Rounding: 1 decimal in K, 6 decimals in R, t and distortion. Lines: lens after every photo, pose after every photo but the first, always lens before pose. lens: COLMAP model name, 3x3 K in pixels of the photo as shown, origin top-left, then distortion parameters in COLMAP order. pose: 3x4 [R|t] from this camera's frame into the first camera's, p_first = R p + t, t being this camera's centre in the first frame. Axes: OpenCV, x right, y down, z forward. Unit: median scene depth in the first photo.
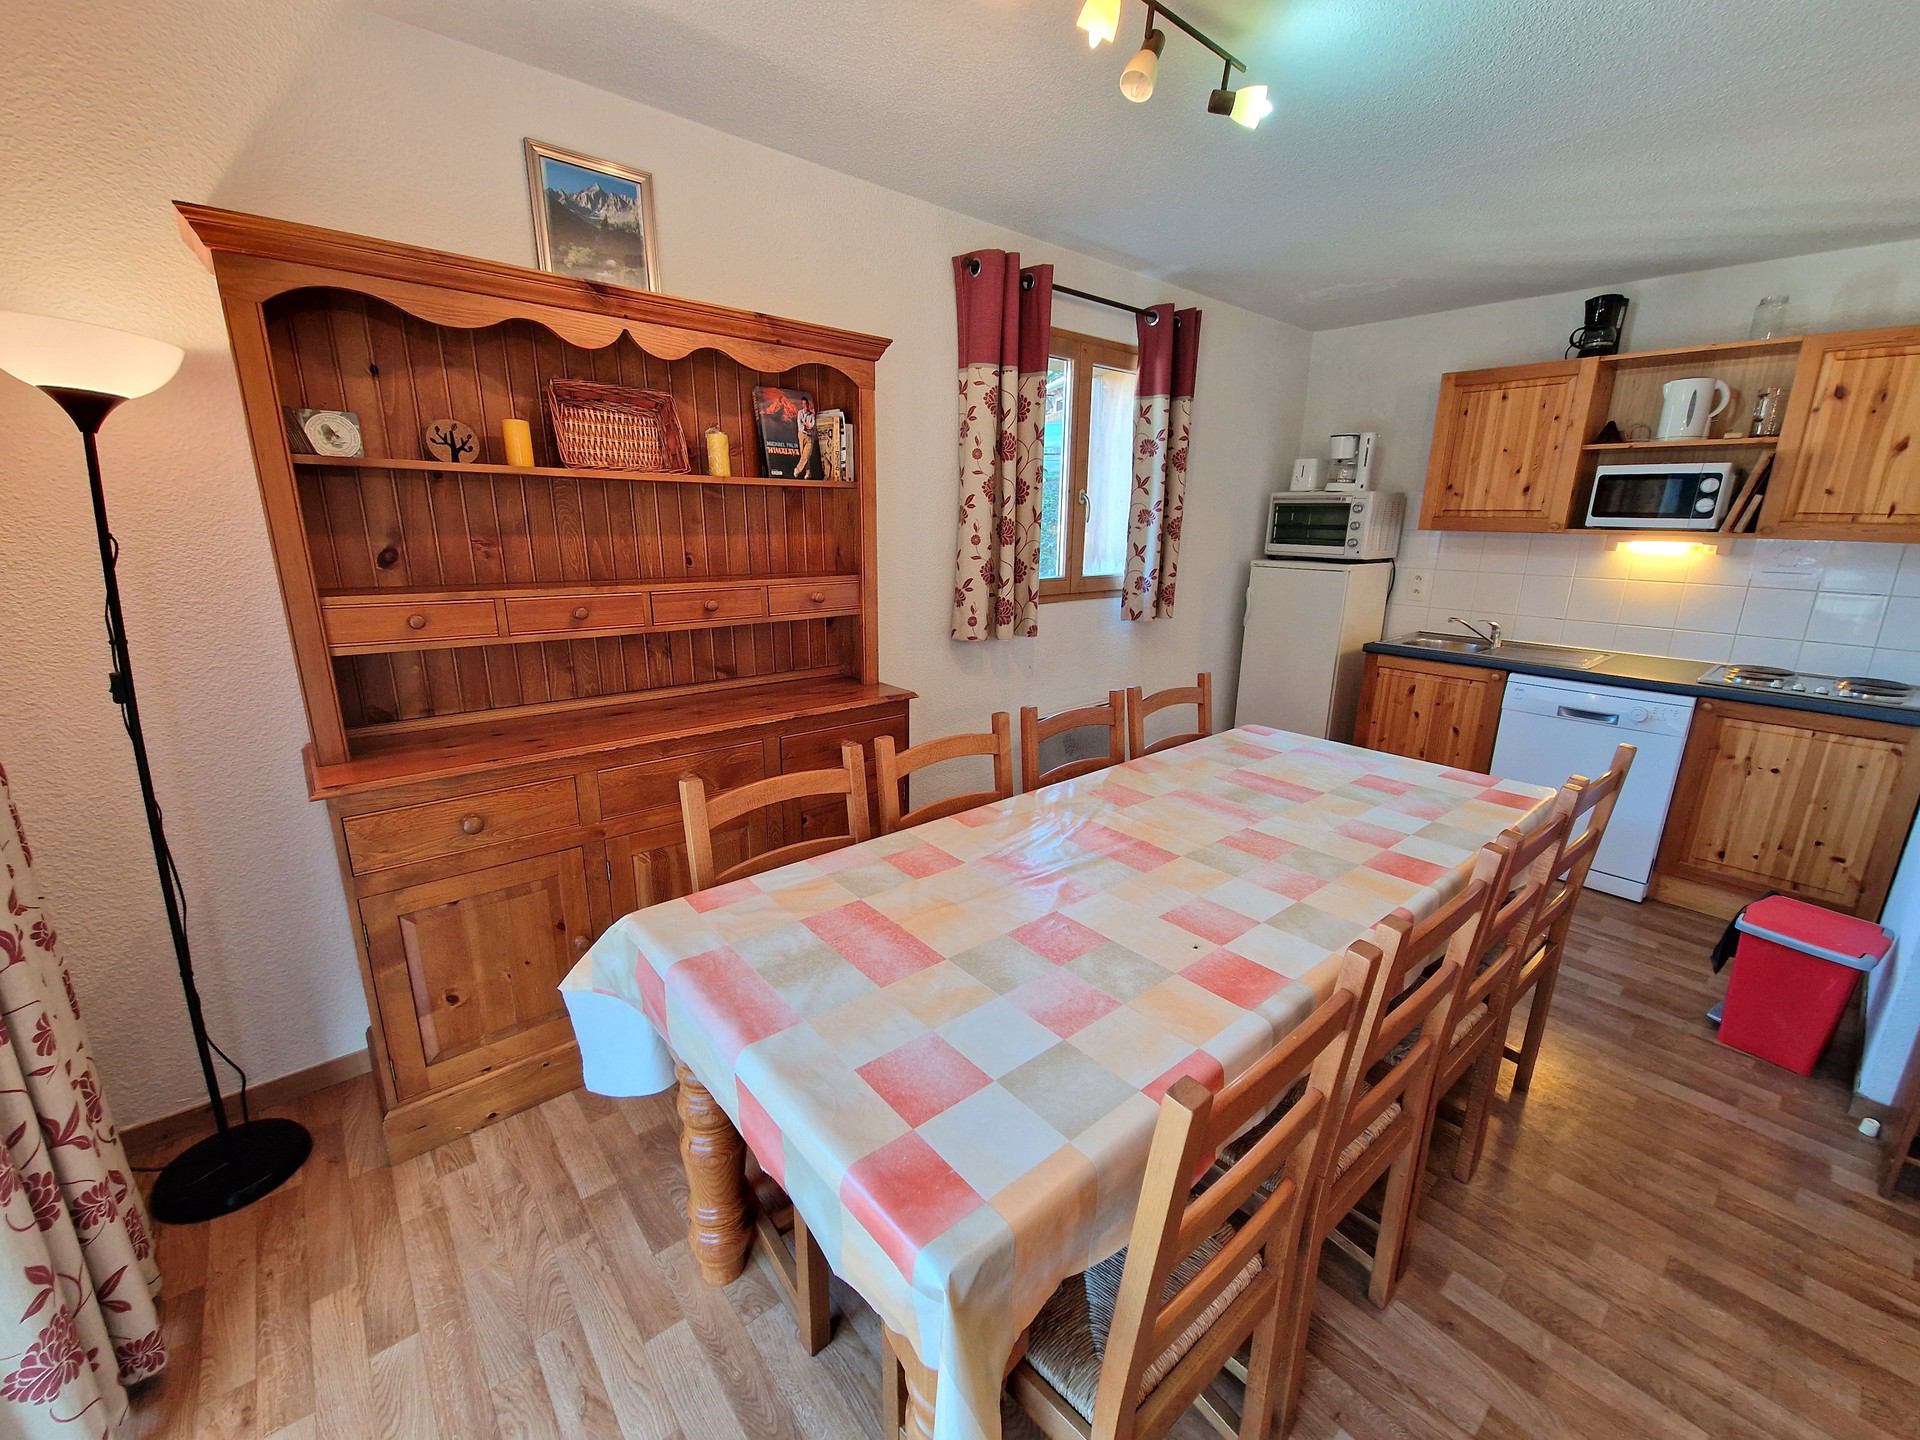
lens RADIAL K [[775.7, 0, 962.3], [0, 775.7, 723.0], [0, 0, 1]] dist [0.000109, -0.003136]
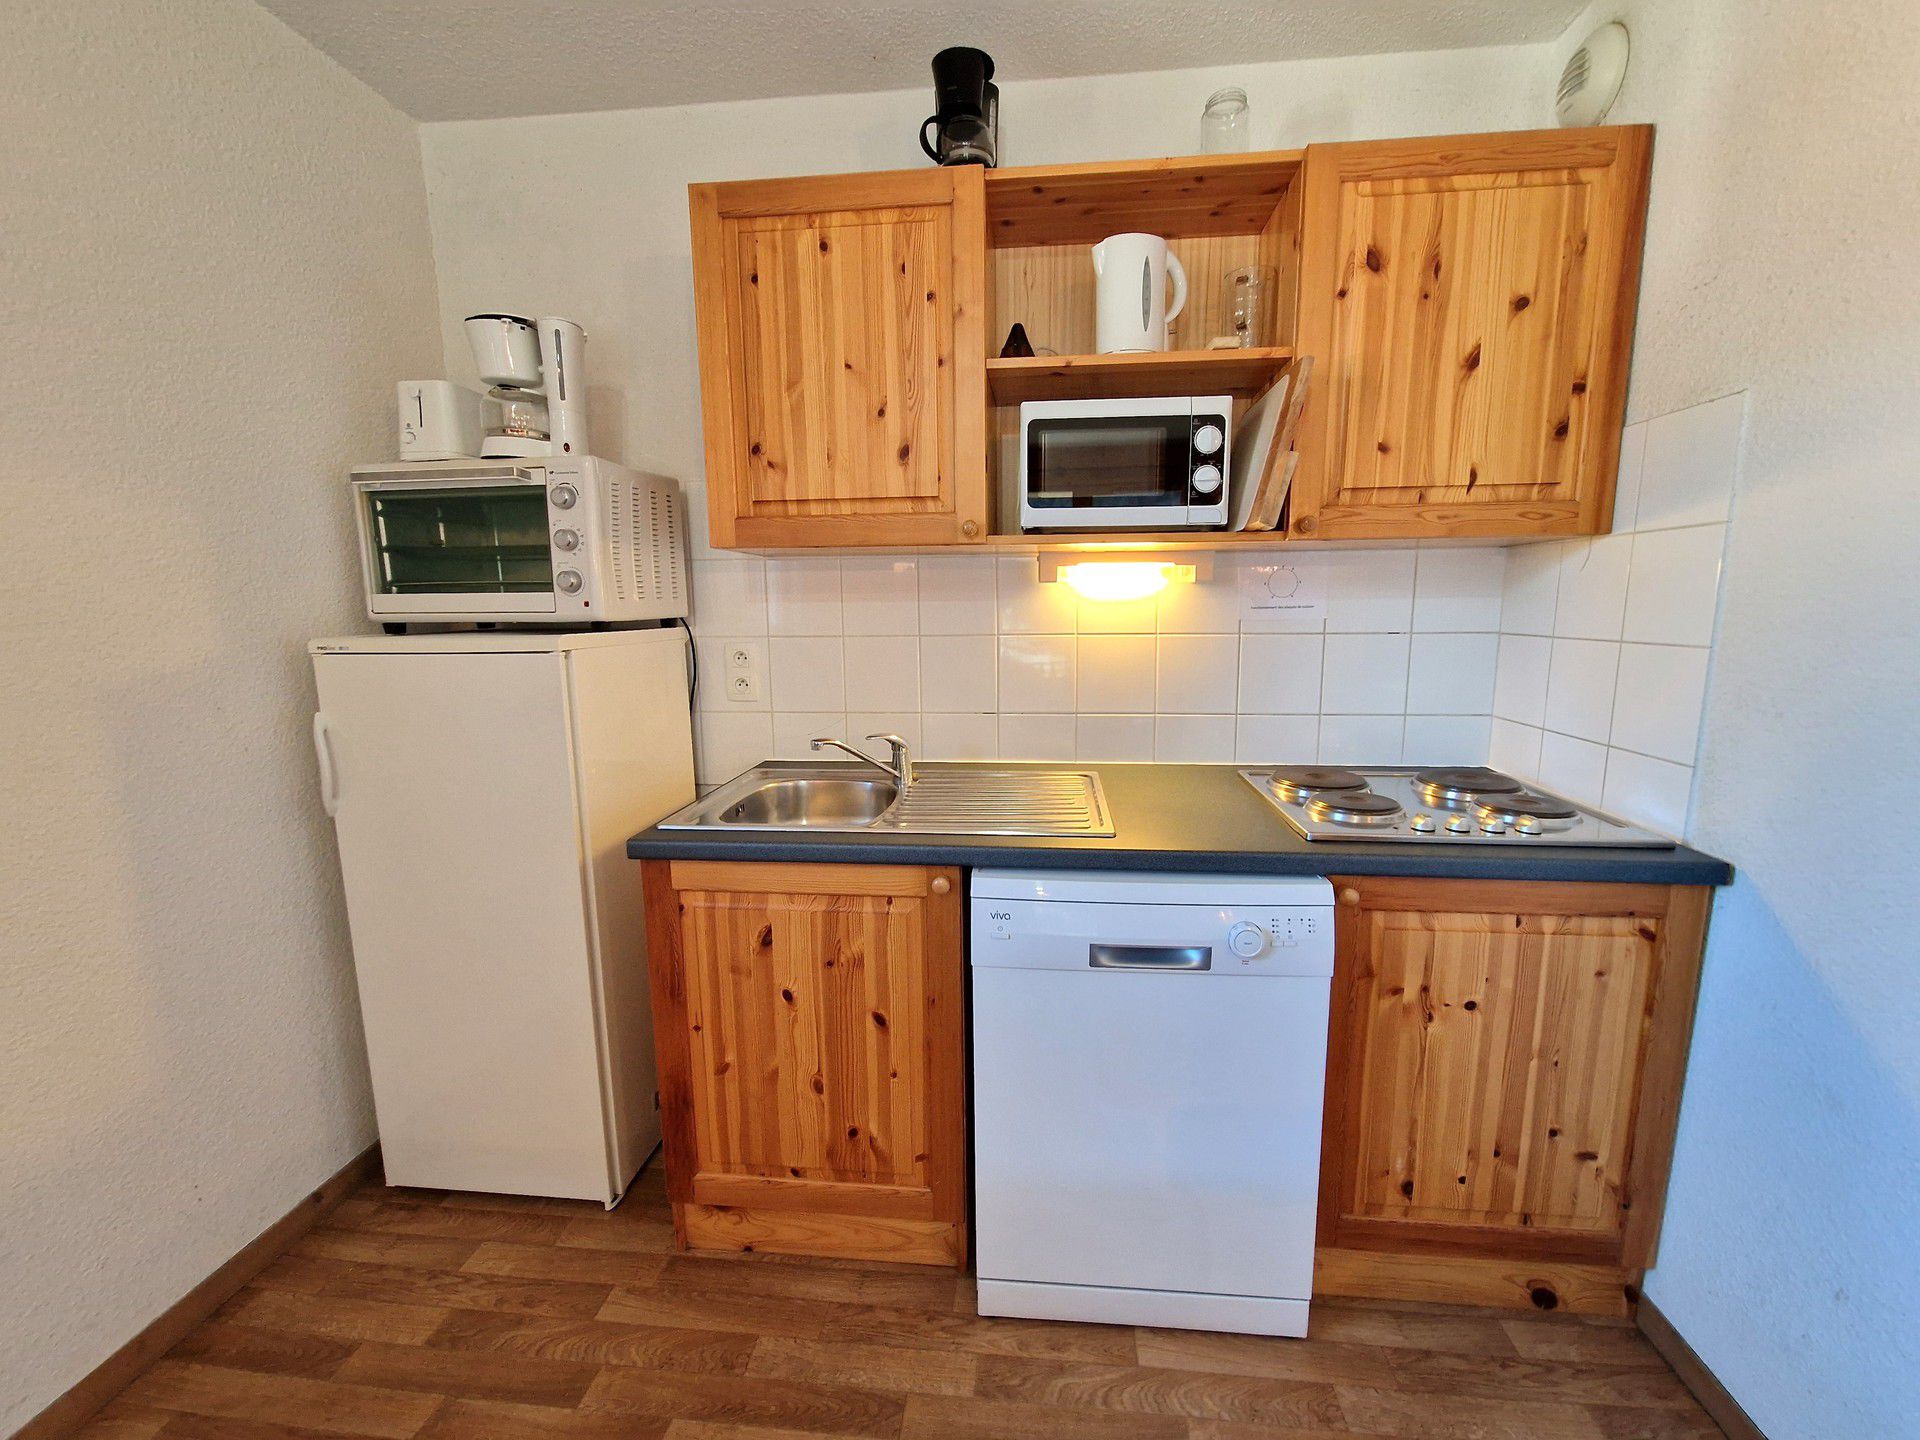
lens RADIAL K [[775.7, 0, 969.7], [0, 775.7, 727.8], [0, 0, 1]] dist [0.000109, -0.003136]
pose [[0.719622, -0.125956, 0.682847, 0.483170], [0.197125, 0.980007, -0.026971, -0.139211], [-0.665797, 0.154015, 0.730064, 0.760031]]
